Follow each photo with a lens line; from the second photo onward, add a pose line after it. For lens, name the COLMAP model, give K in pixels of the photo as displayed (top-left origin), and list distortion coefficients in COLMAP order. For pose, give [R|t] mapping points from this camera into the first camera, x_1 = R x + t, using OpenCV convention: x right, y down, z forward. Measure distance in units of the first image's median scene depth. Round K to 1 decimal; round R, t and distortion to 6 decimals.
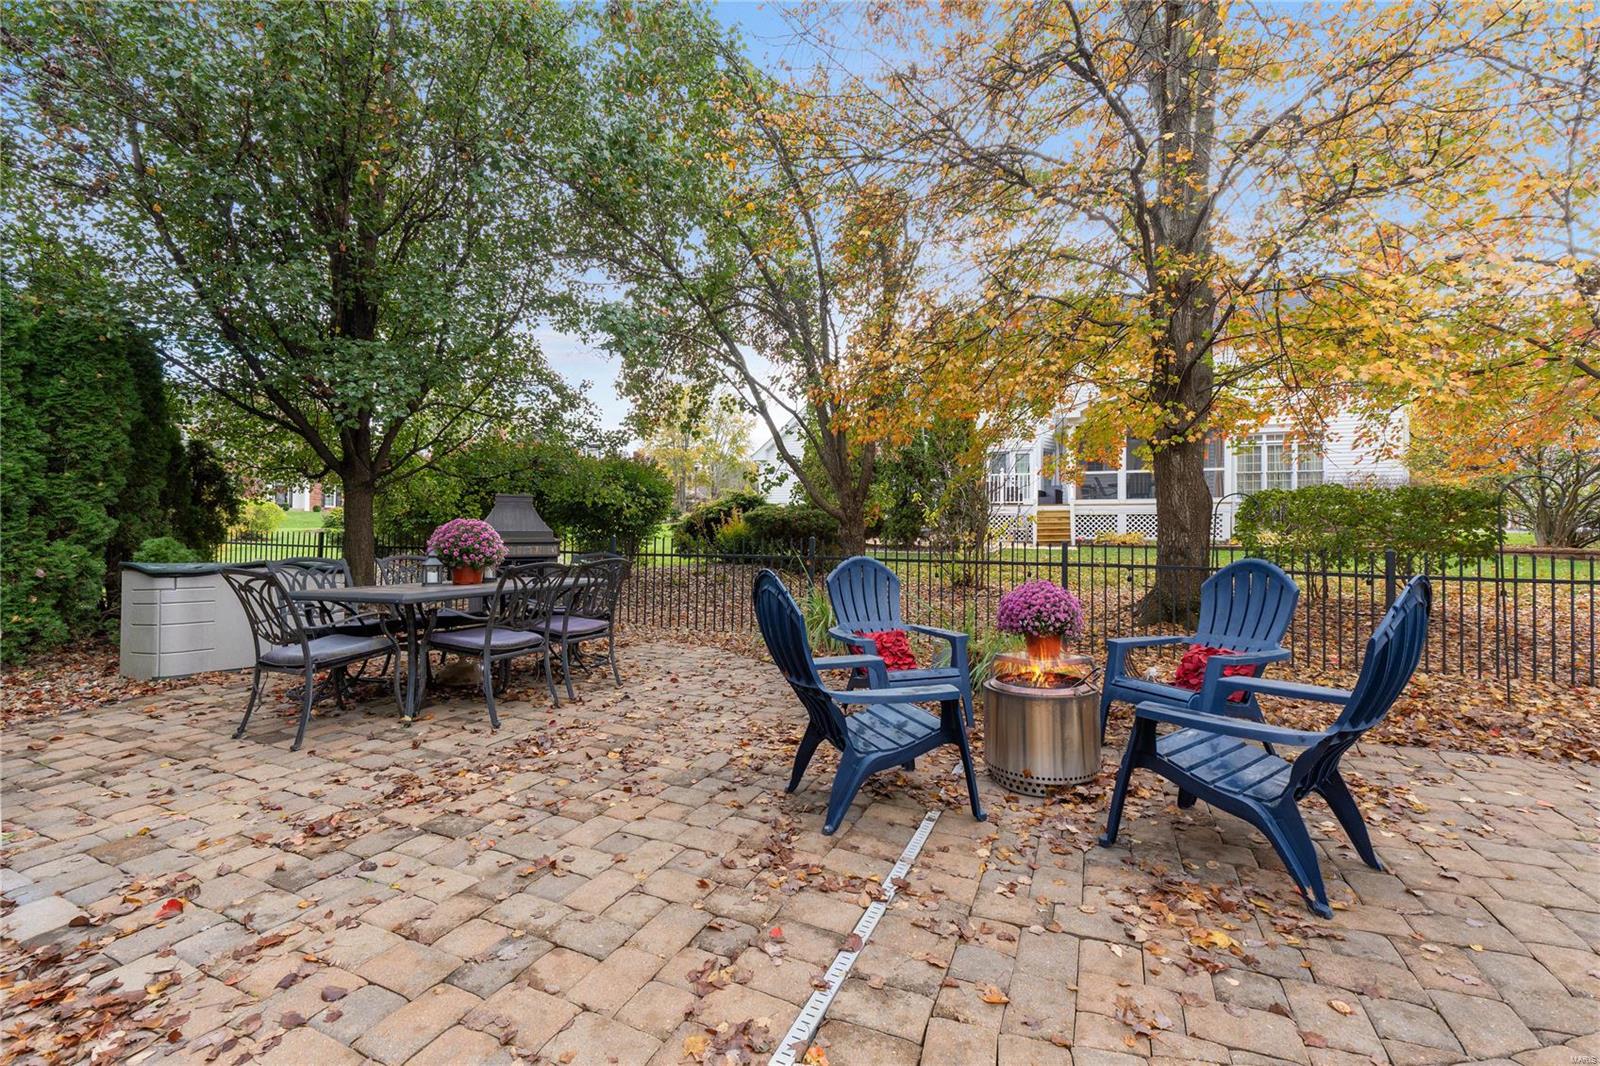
lens RADIAL K [[668.3, 0, 802.7], [0, 668.3, 526.9], [0, 0, 1]] dist [-0.008907, -0.000034]
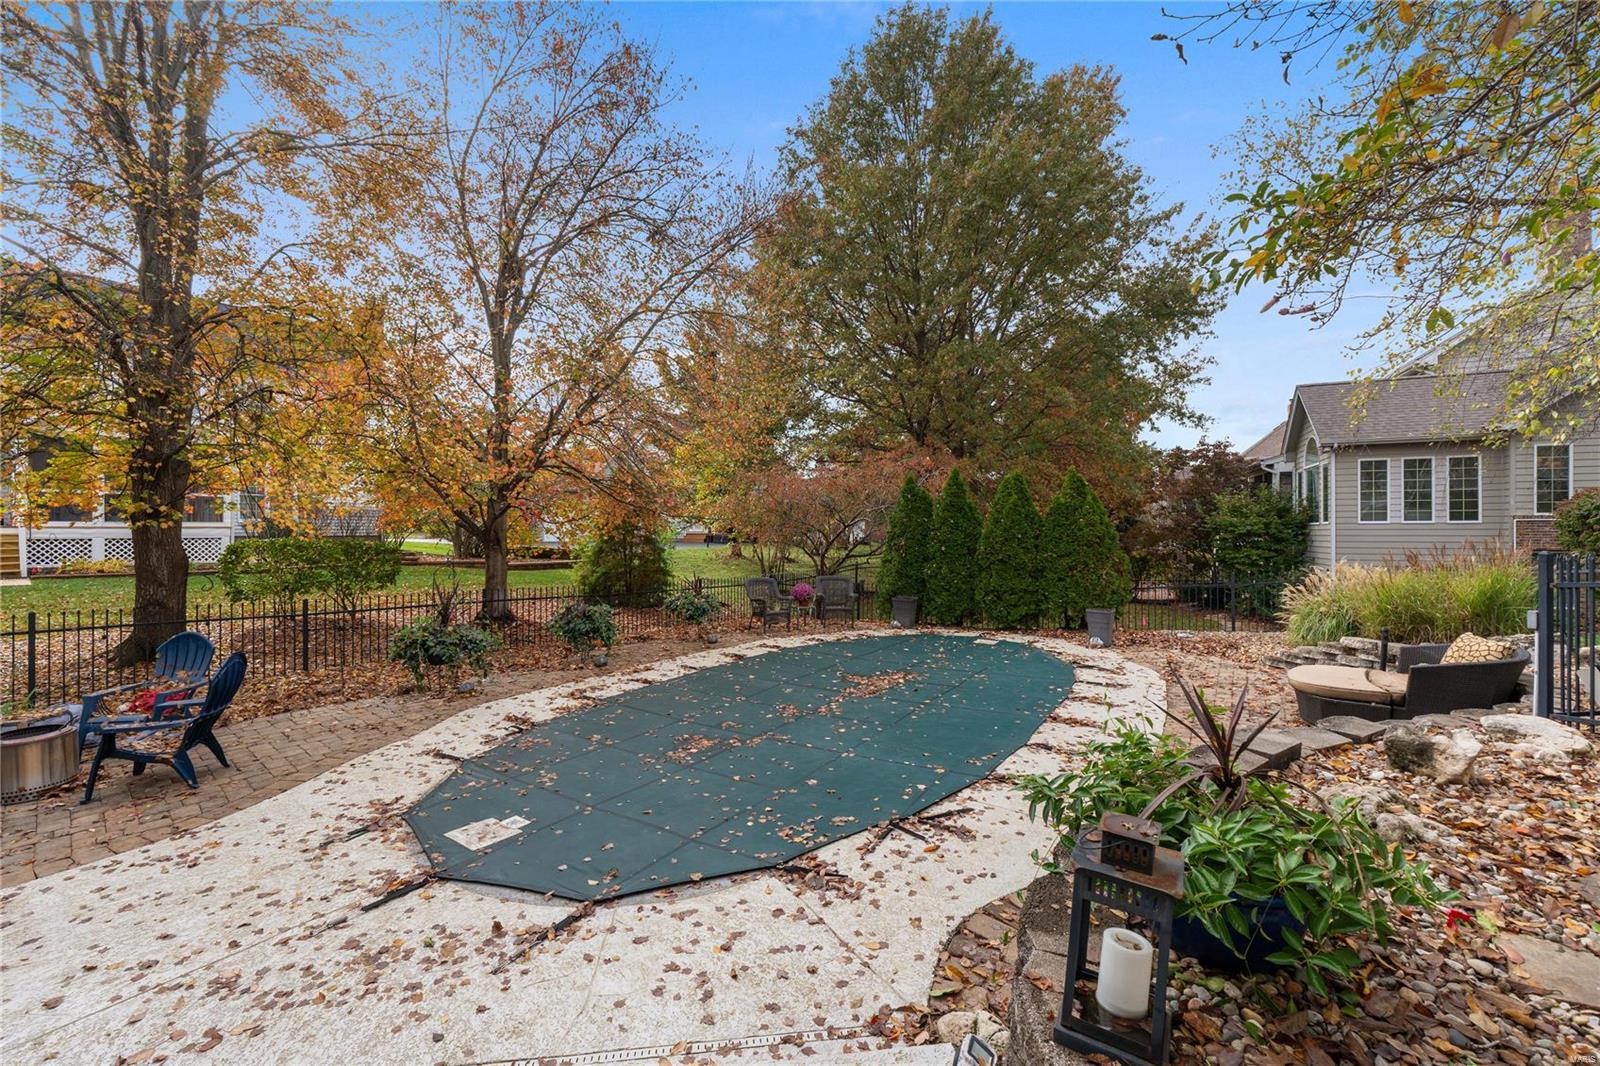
lens RADIAL K [[668.3, 0, 805.0], [0, 668.3, 526.2], [0, 0, 1]] dist [-0.008907, -0.000034]
pose [[0.302013, 0.000441, 0.953304, -0.323420], [-0.006921, 0.999975, 0.001730, -0.154155], [-0.953279, -0.007120, 0.302008, -0.685626]]
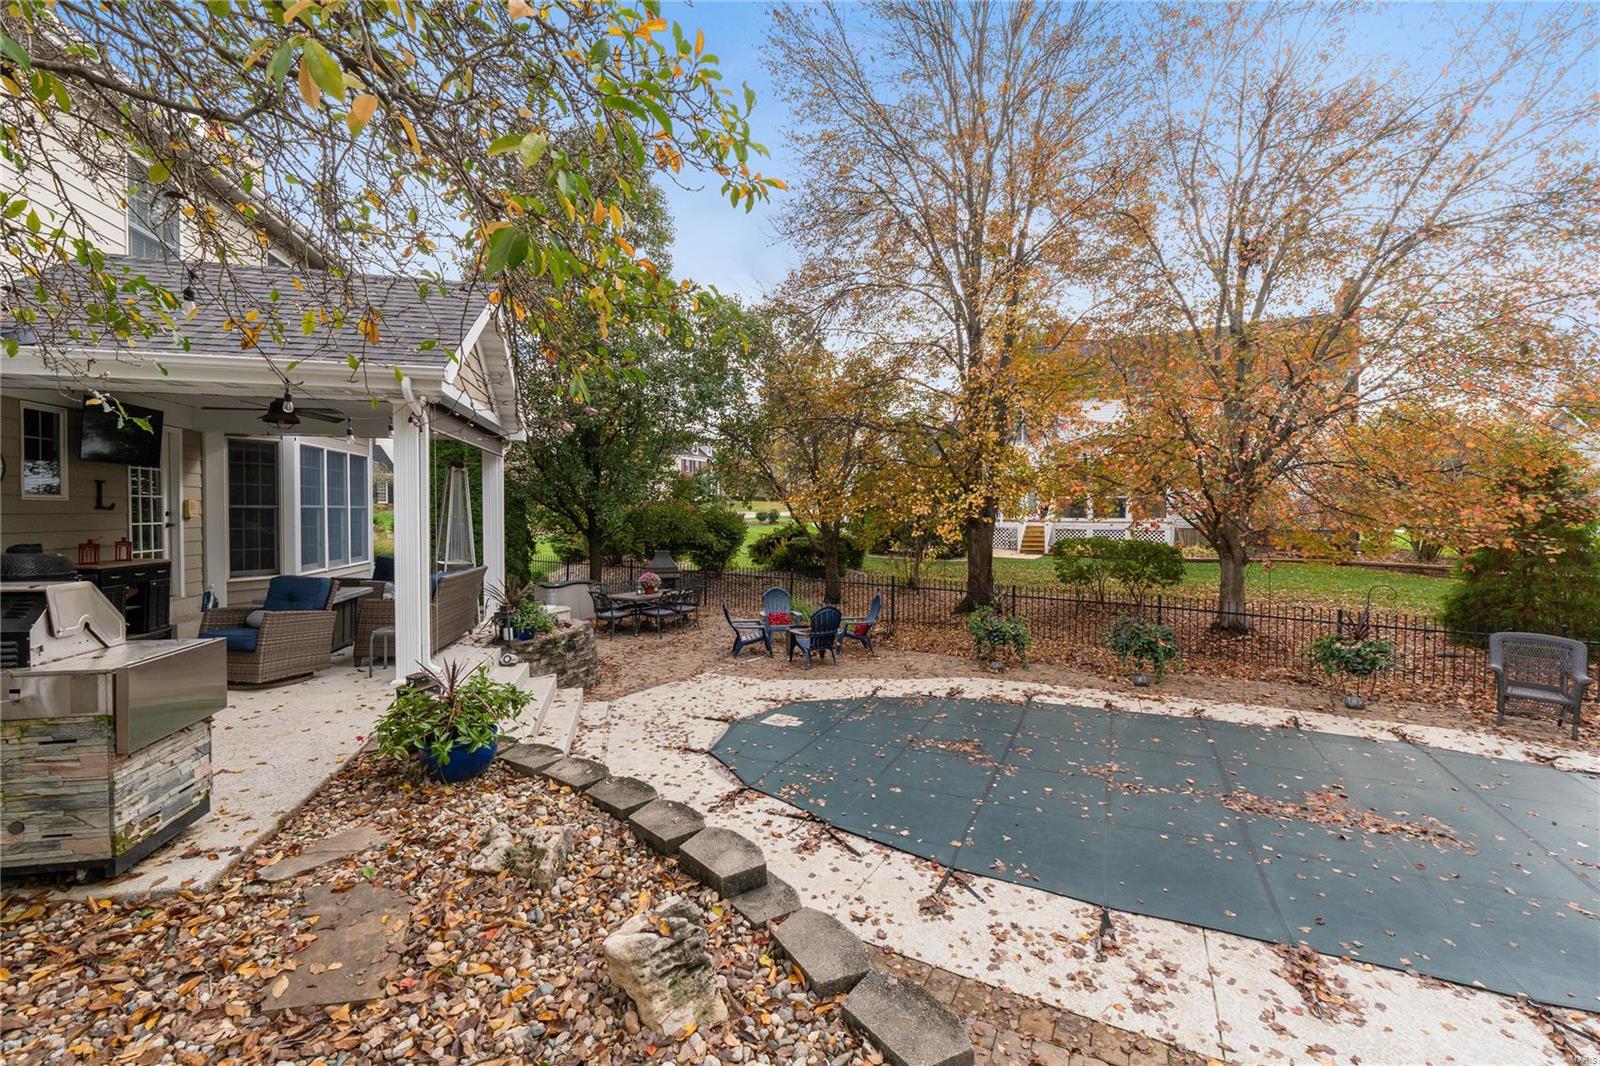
lens RADIAL K [[668.3, 0, 799.0], [0, 668.3, 522.0], [0, 0, 1]] dist [-0.008907, -0.000034]
pose [[0.982103, -0.000520, -0.188344, 0.569991], [0.005201, 0.999690, 0.024361, -0.242422], [0.188273, -0.024904, 0.981801, -1.434178]]
